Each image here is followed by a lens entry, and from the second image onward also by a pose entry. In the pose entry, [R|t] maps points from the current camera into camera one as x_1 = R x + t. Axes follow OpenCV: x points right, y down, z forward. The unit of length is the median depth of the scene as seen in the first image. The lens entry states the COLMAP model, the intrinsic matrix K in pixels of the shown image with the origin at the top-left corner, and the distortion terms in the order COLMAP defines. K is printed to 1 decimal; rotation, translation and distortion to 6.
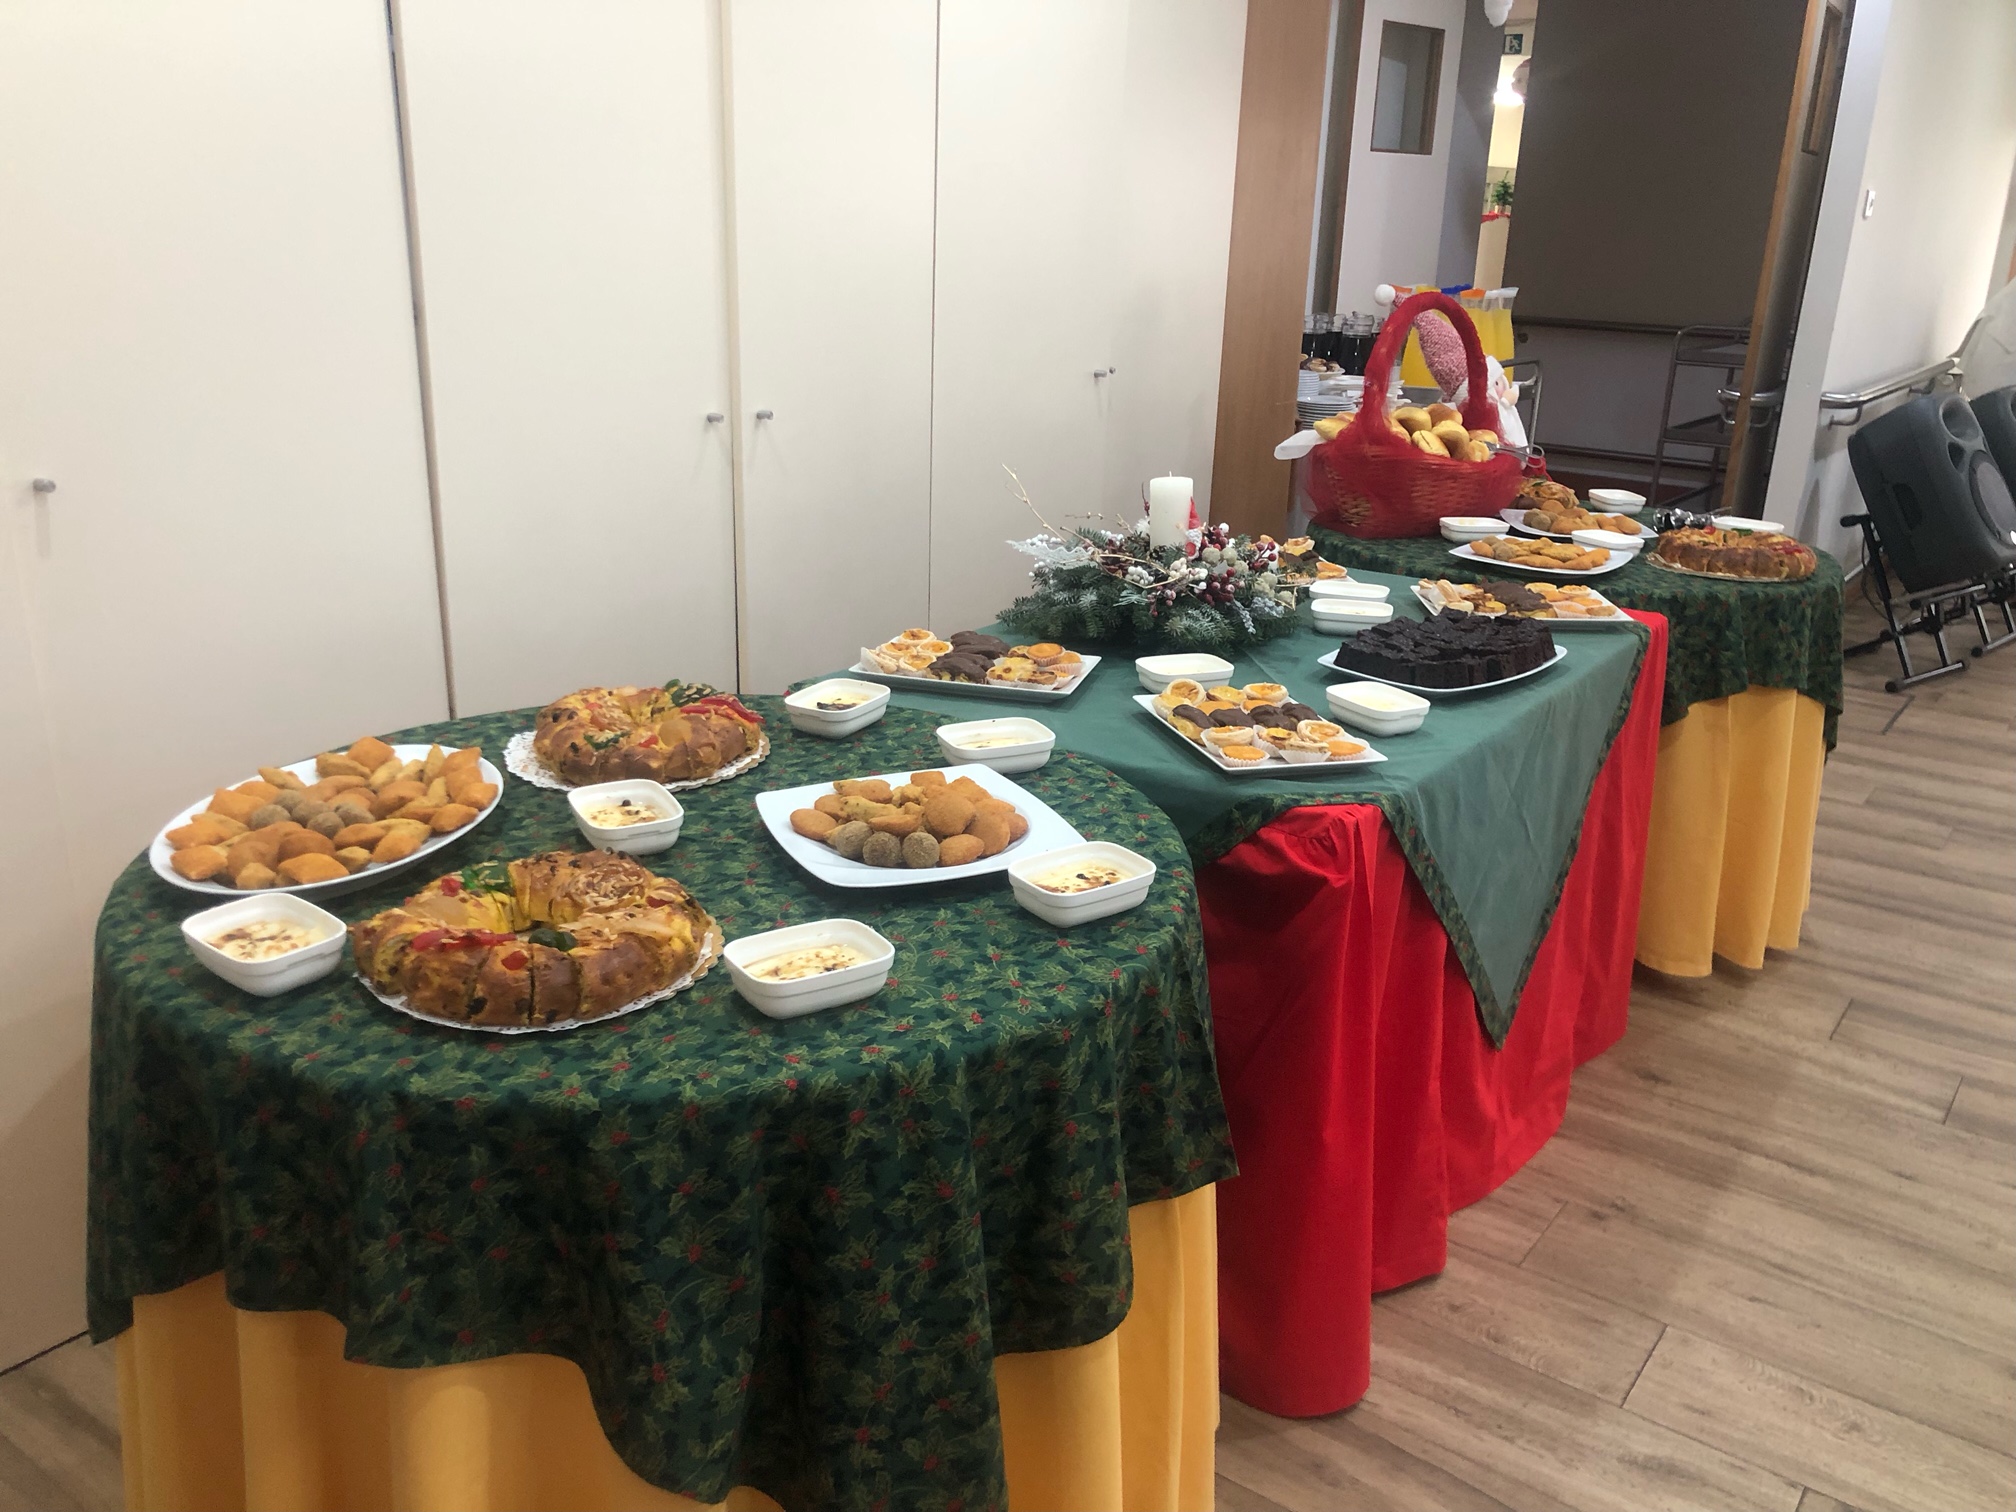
lens RADIAL K [[1656.4, 0, 1009.8], [0, 1656.4, 753.2], [0, 0, 1]] dist [0.004718, 0.022034]
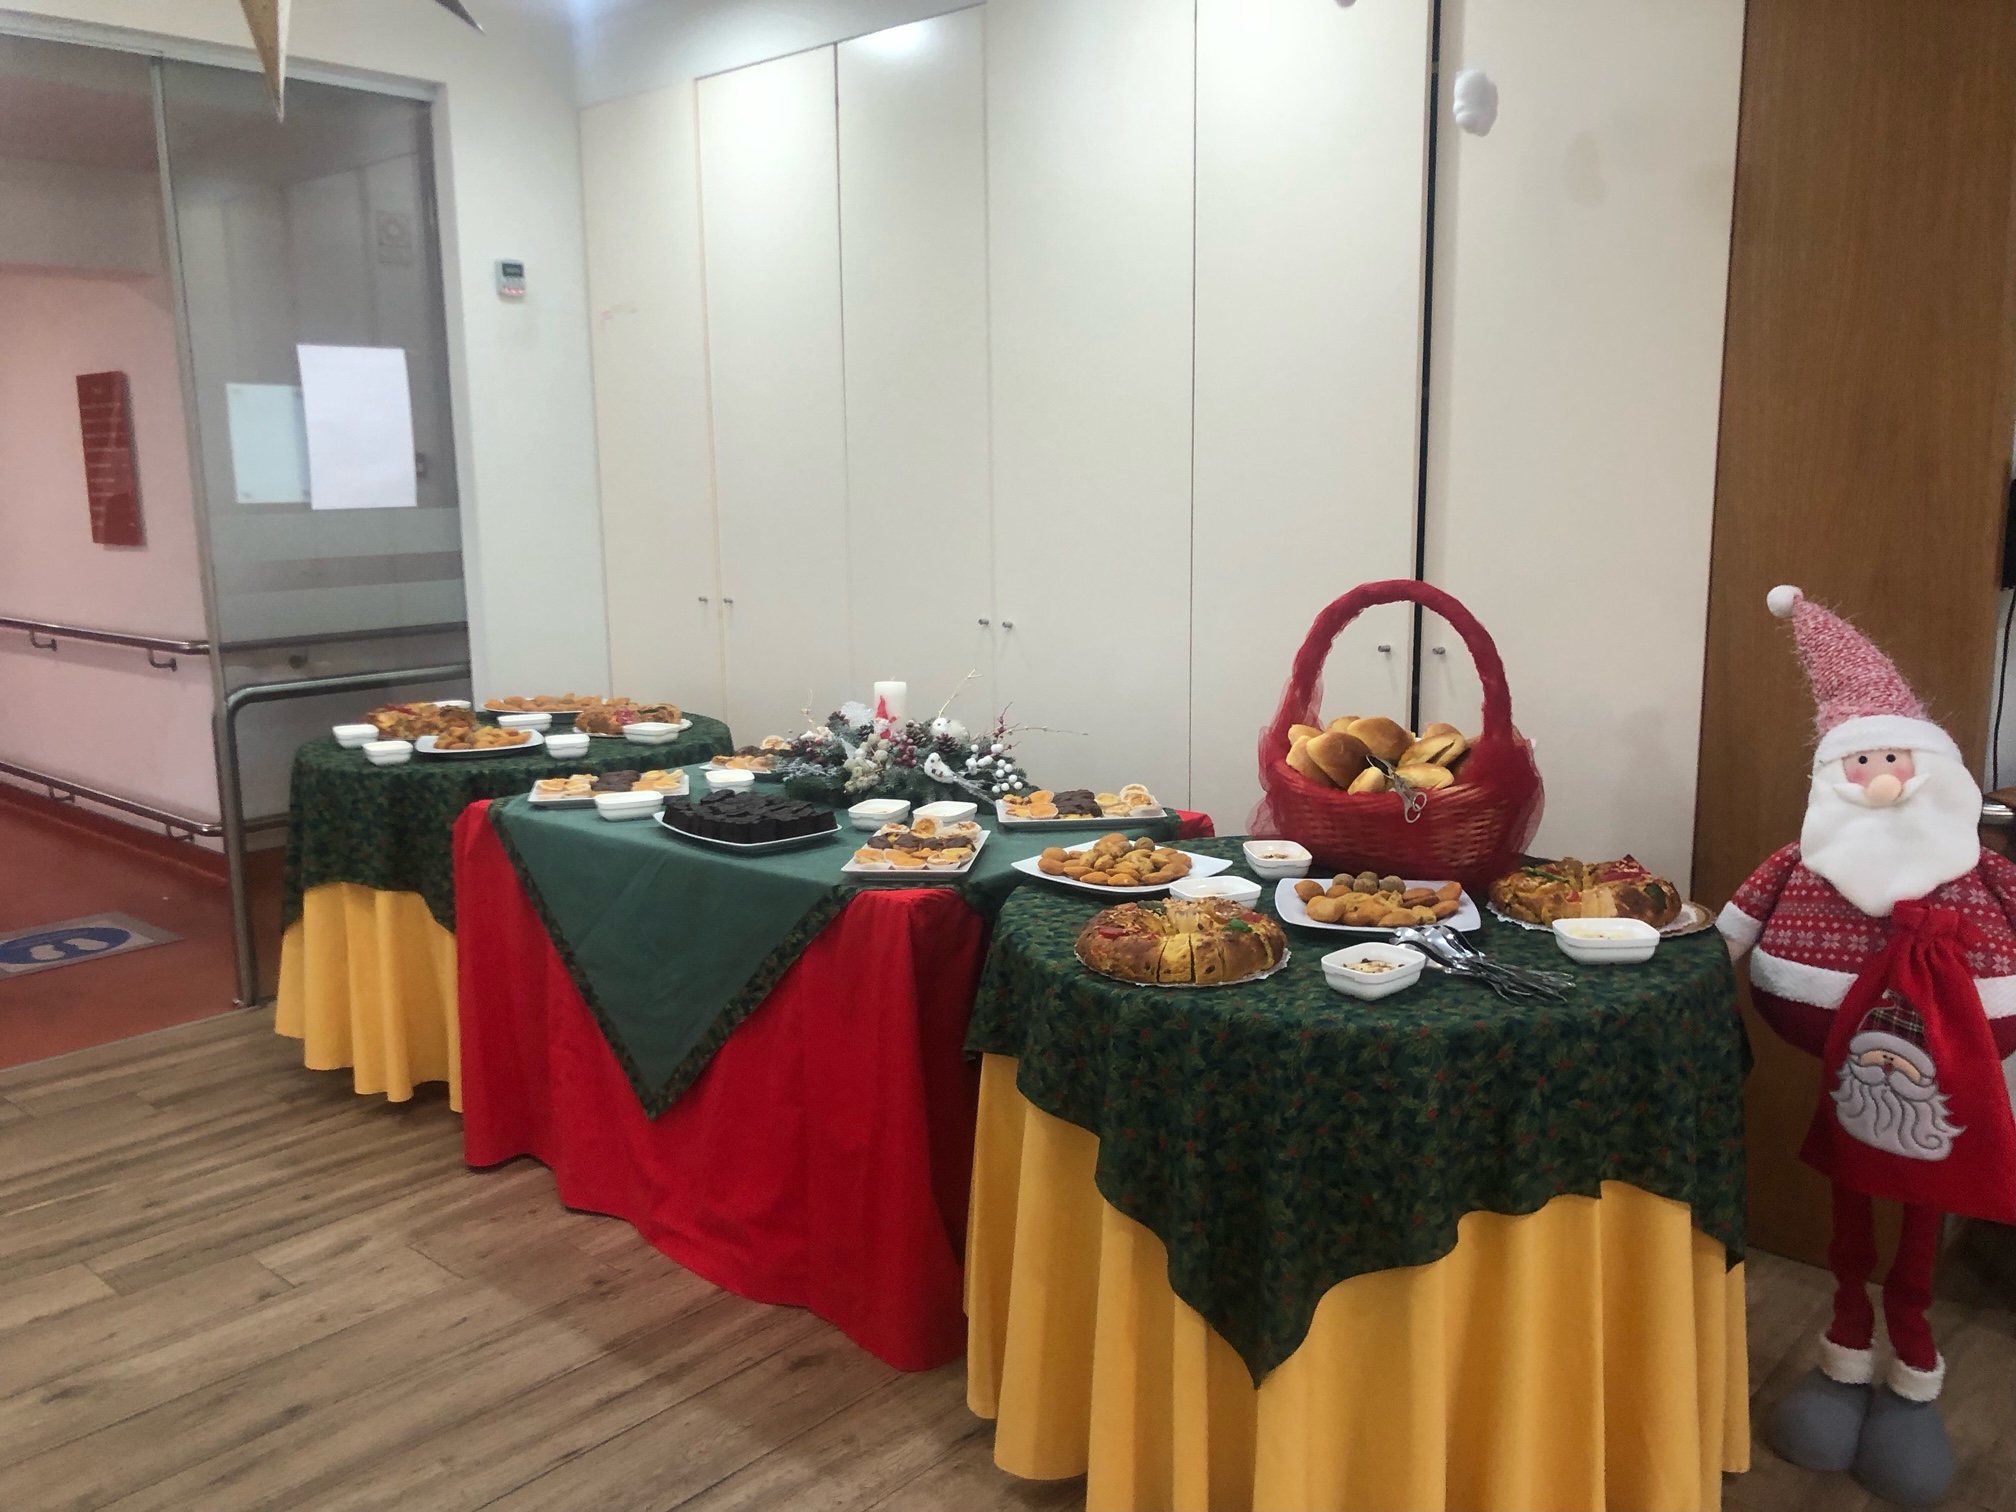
lens RADIAL K [[1656.4, 0, 1008.4], [0, 1656.4, 755.7], [0, 0, 1]] dist [0.004718, 0.022034]
pose [[-0.095373, 0.146550, -0.984595, 1.485448], [-0.297841, 0.939591, 0.168702, -0.390484], [0.949839, 0.309342, -0.045963, 1.224461]]
